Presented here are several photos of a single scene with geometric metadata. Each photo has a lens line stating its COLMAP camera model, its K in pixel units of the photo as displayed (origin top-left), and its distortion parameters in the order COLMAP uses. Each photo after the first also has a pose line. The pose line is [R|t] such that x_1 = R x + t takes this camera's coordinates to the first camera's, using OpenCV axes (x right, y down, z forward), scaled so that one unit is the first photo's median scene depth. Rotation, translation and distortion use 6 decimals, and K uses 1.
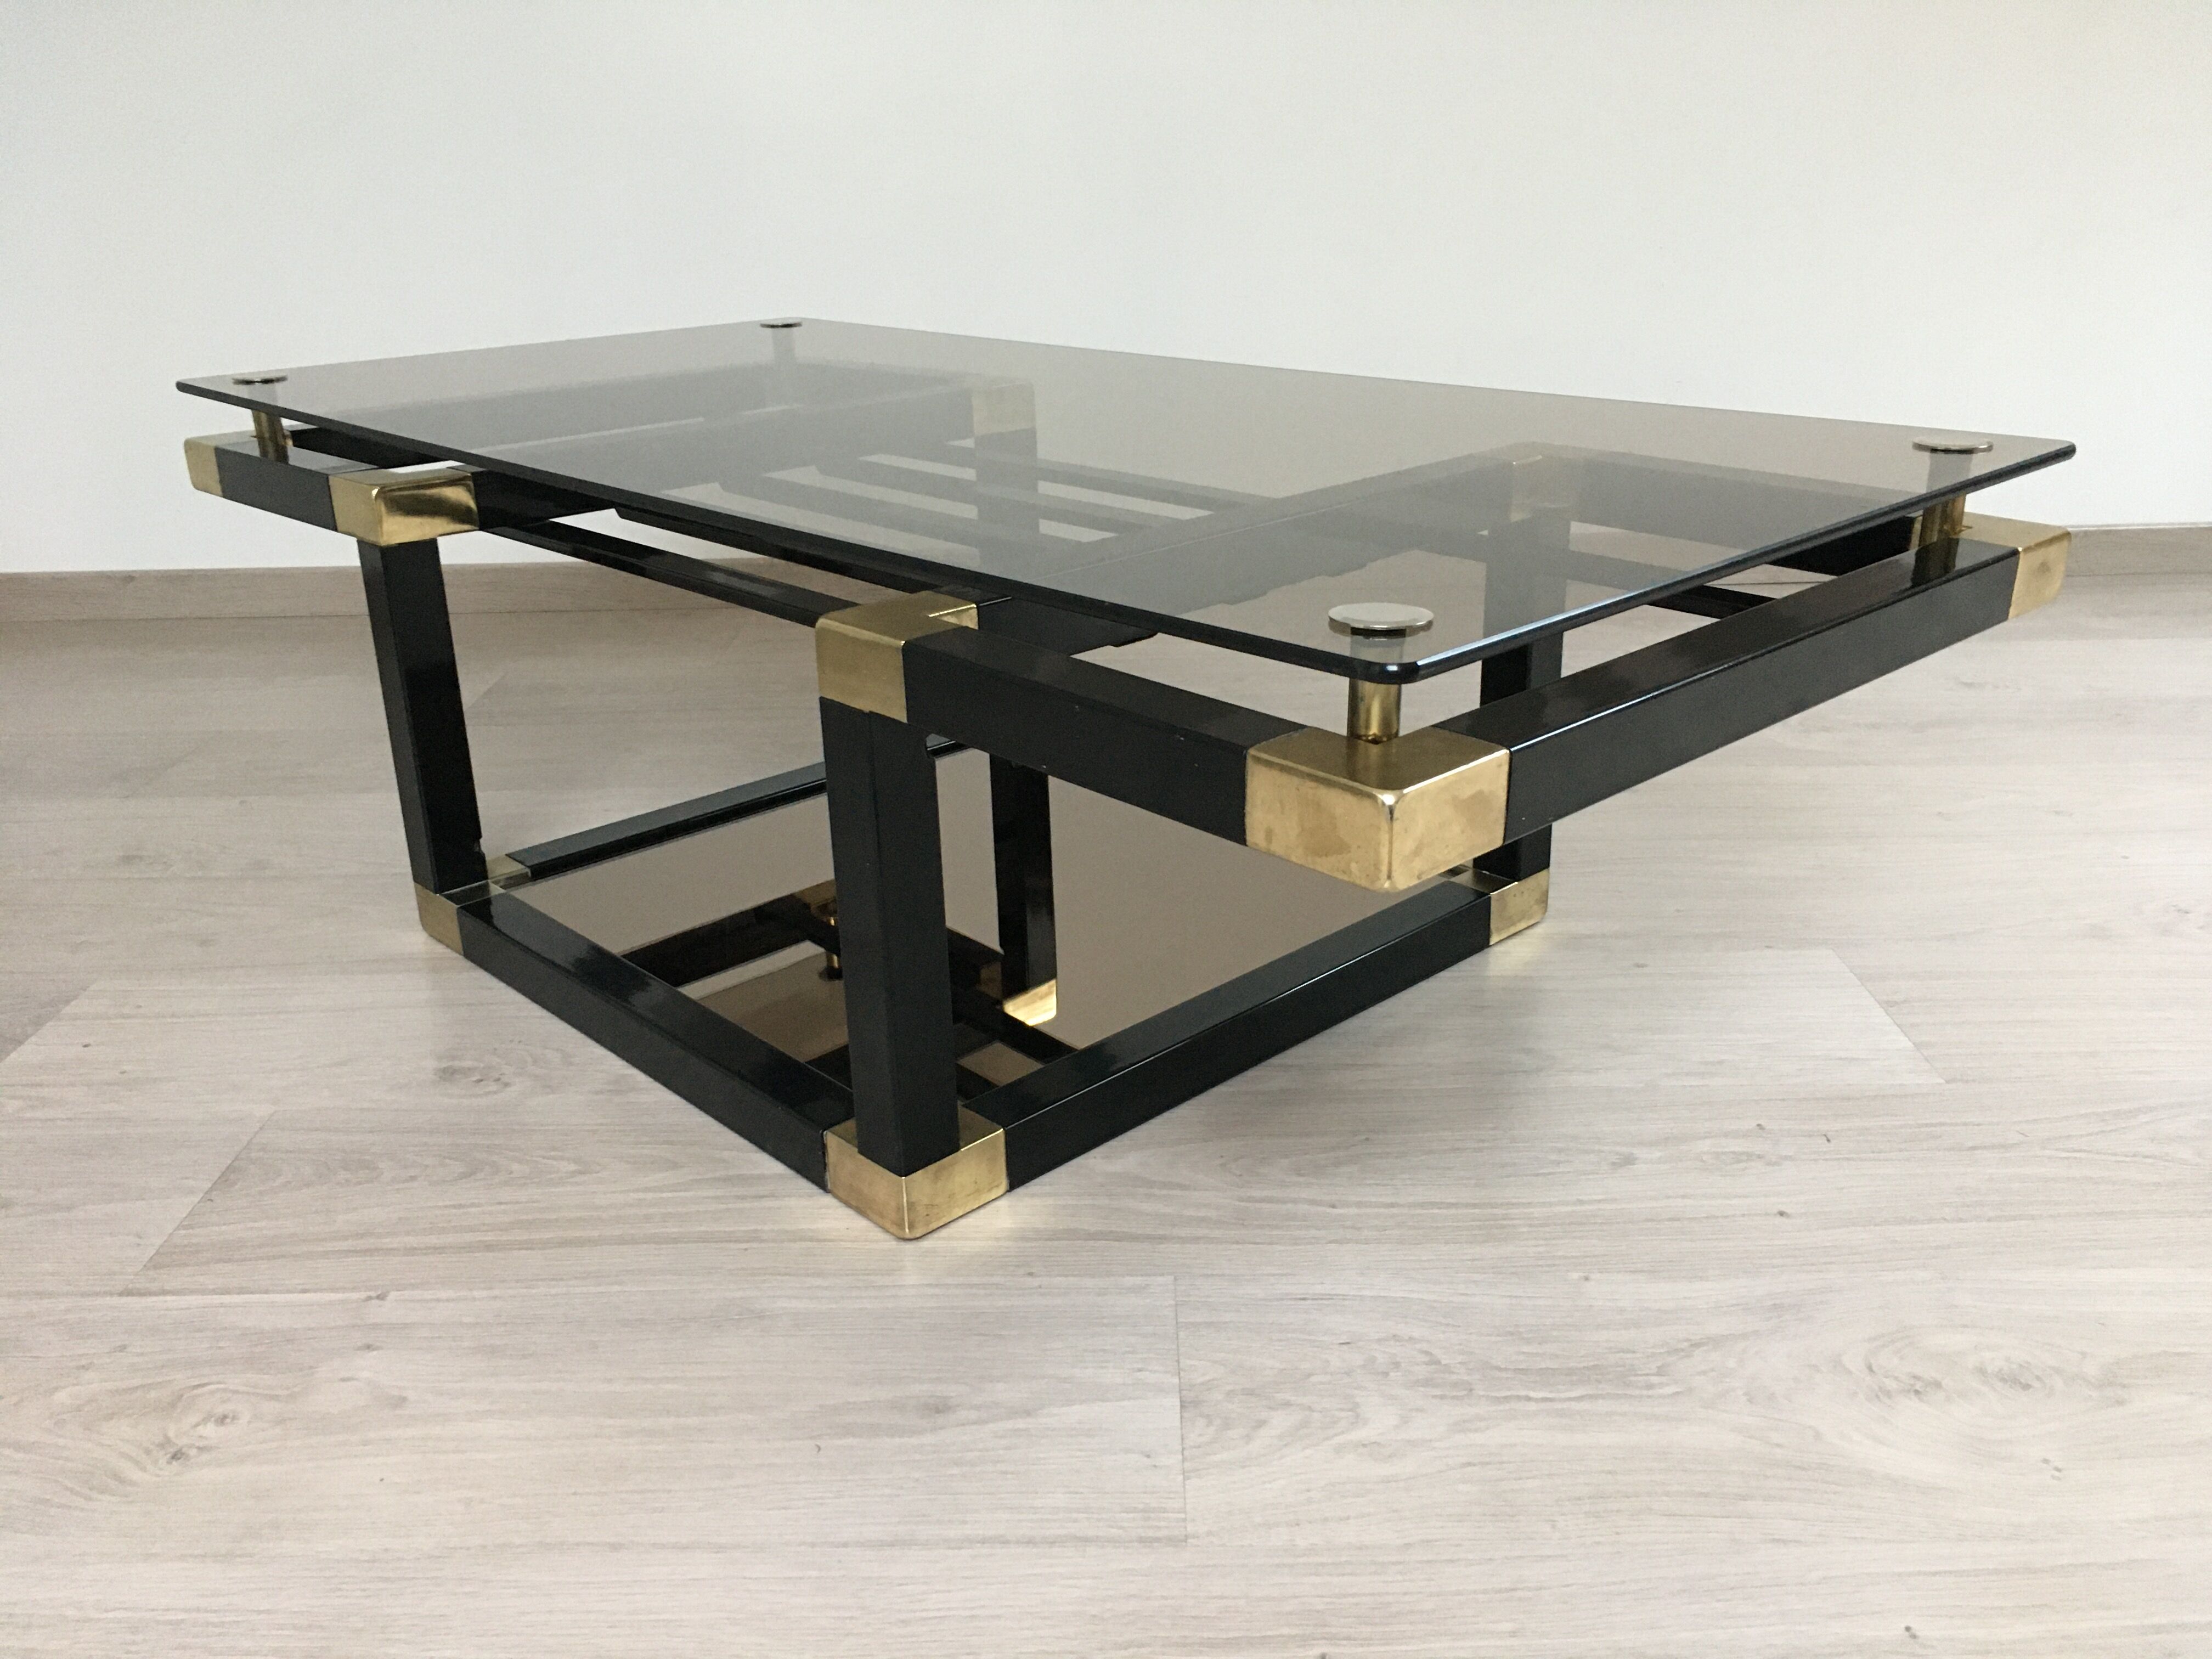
lens RADIAL K [[1911.1, 0, 1106.0], [0, 1911.1, 829.5], [0, 0, 1]] dist [0.080992, -0.109278]
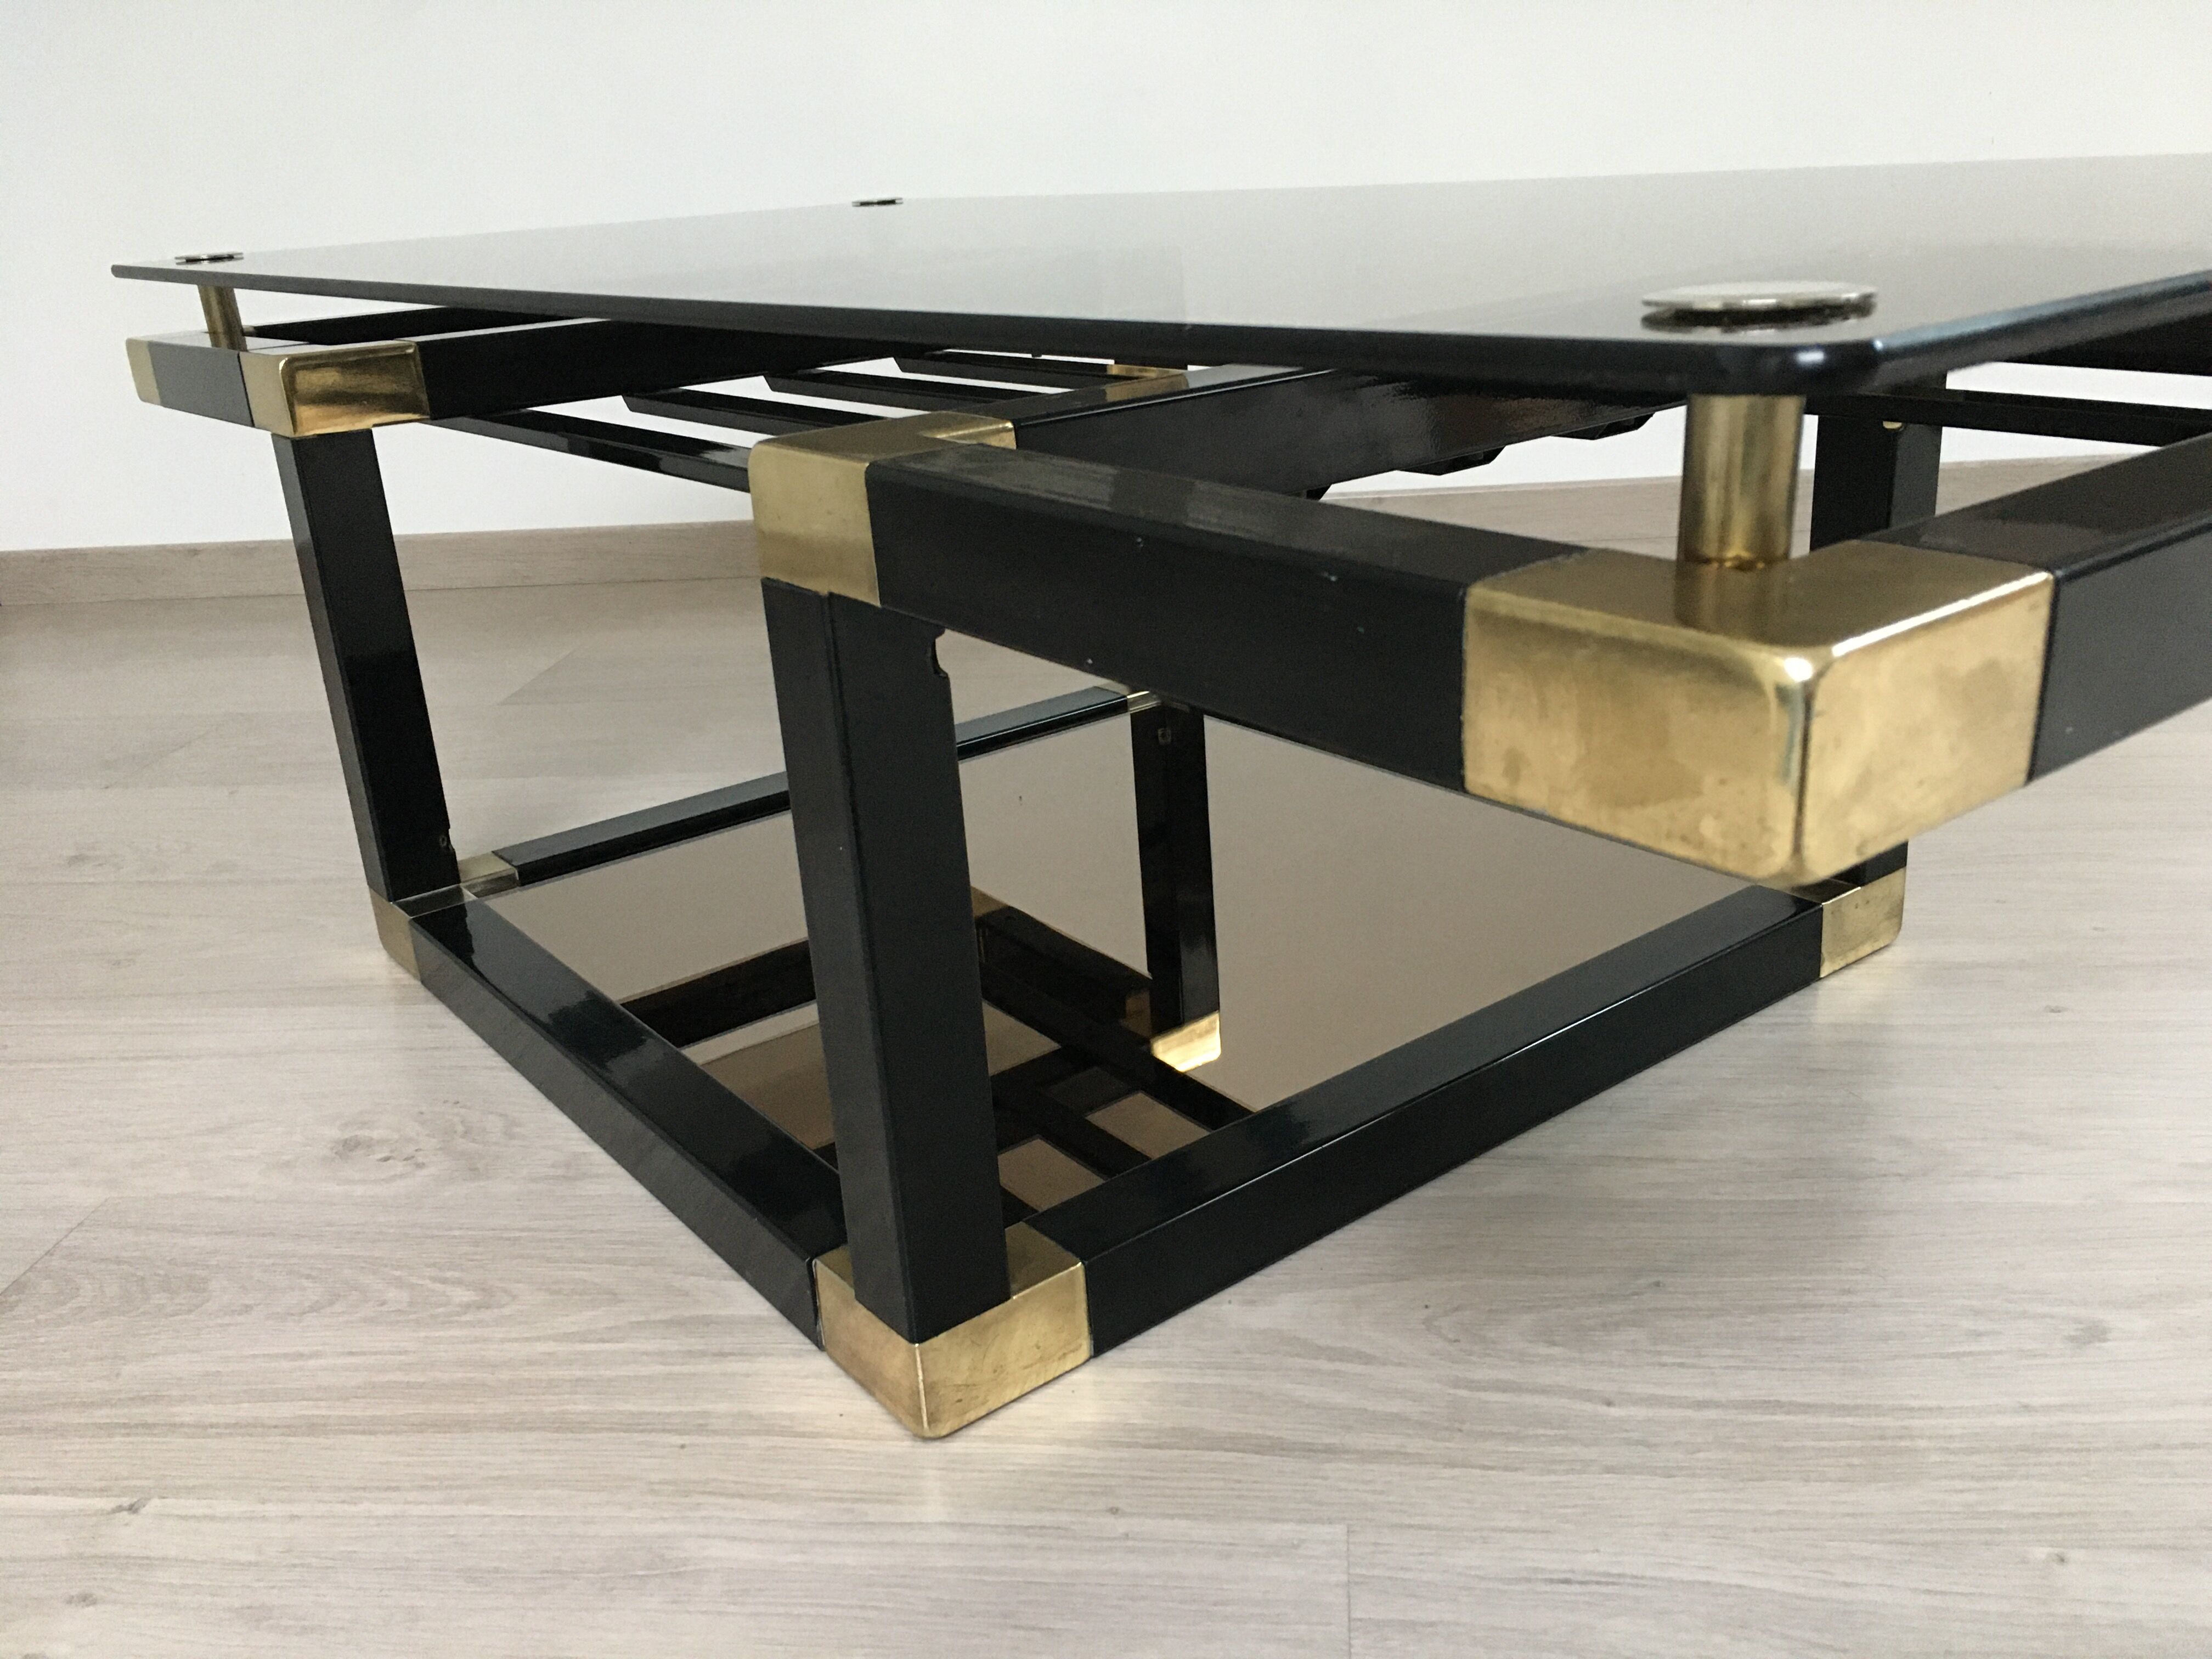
lens RADIAL K [[1891.3, 0, 1106.0], [0, 1891.3, 829.5], [0, 0, 1]] dist [0.078825, -0.101272]
pose [[0.993871, -0.002717, -0.110511, 0.025181], [0.001666, 0.999953, -0.009602, 0.016216], [0.110532, 0.009359, 0.993828, 0.358999]]
